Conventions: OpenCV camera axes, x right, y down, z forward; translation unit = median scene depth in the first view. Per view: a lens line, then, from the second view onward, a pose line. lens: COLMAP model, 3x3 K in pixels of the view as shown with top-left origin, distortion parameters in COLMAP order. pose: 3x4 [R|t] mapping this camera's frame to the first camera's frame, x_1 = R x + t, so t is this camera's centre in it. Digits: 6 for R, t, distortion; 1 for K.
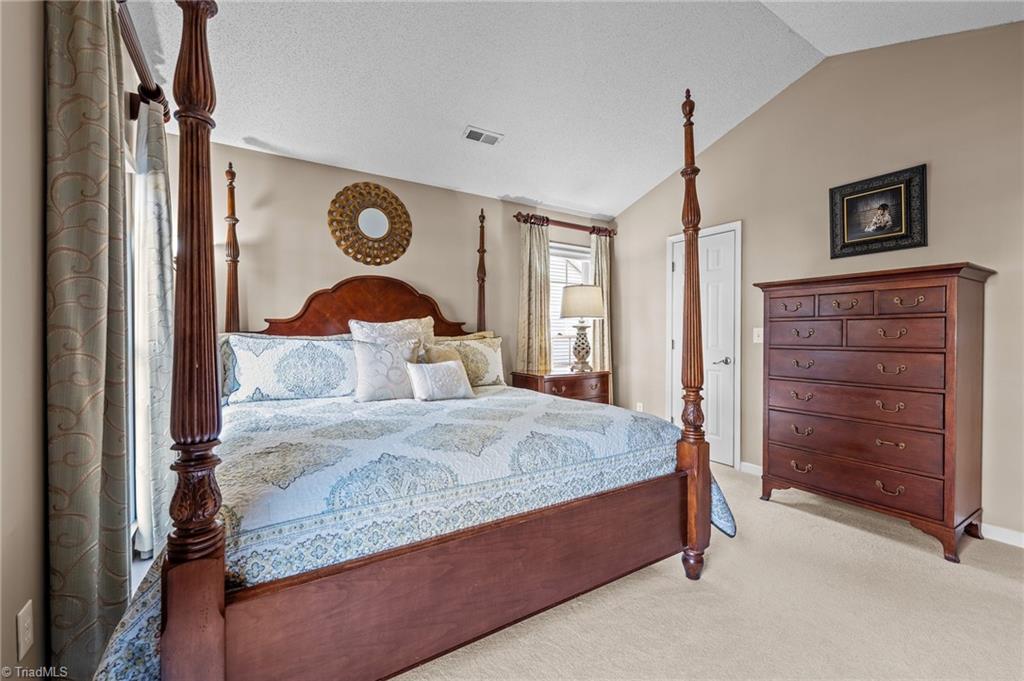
lens RADIAL K [[418.6, 0, 510.4], [0, 418.6, 338.4], [0, 0, 1]] dist [0.000803, -0.000121]
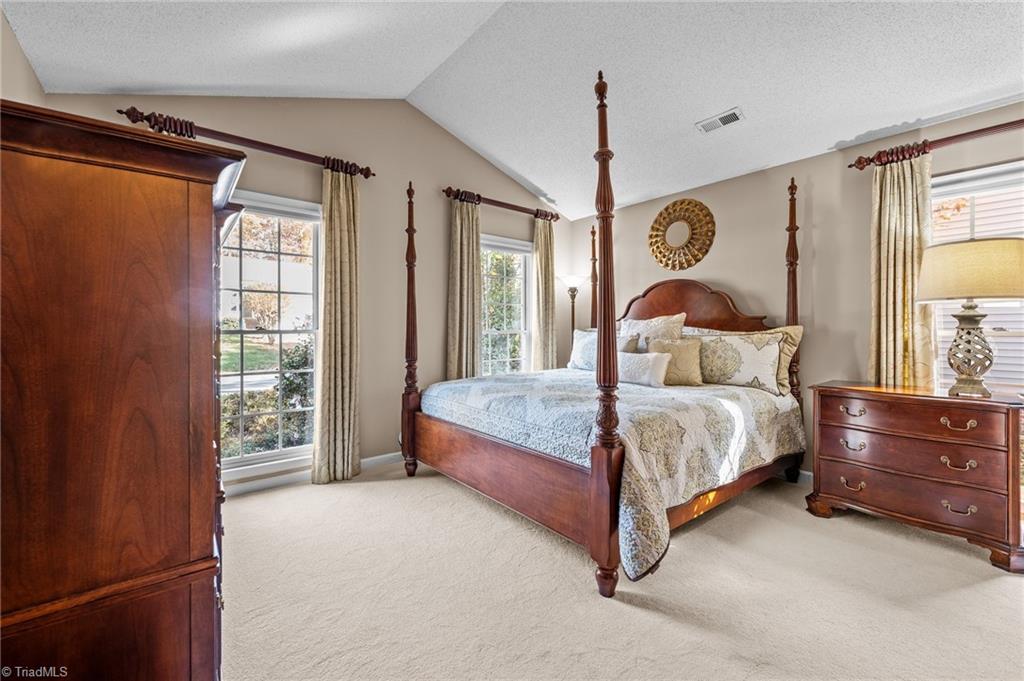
lens RADIAL K [[418.6, 0, 510.4], [0, 418.6, 338.4], [0, 0, 1]] dist [0.000803, -0.000121]
pose [[0.110947, 0.019275, -0.993639, 0.718182], [-0.013937, 0.999744, 0.017837, 0.001184], [0.993729, 0.011870, 0.111187, 0.366499]]
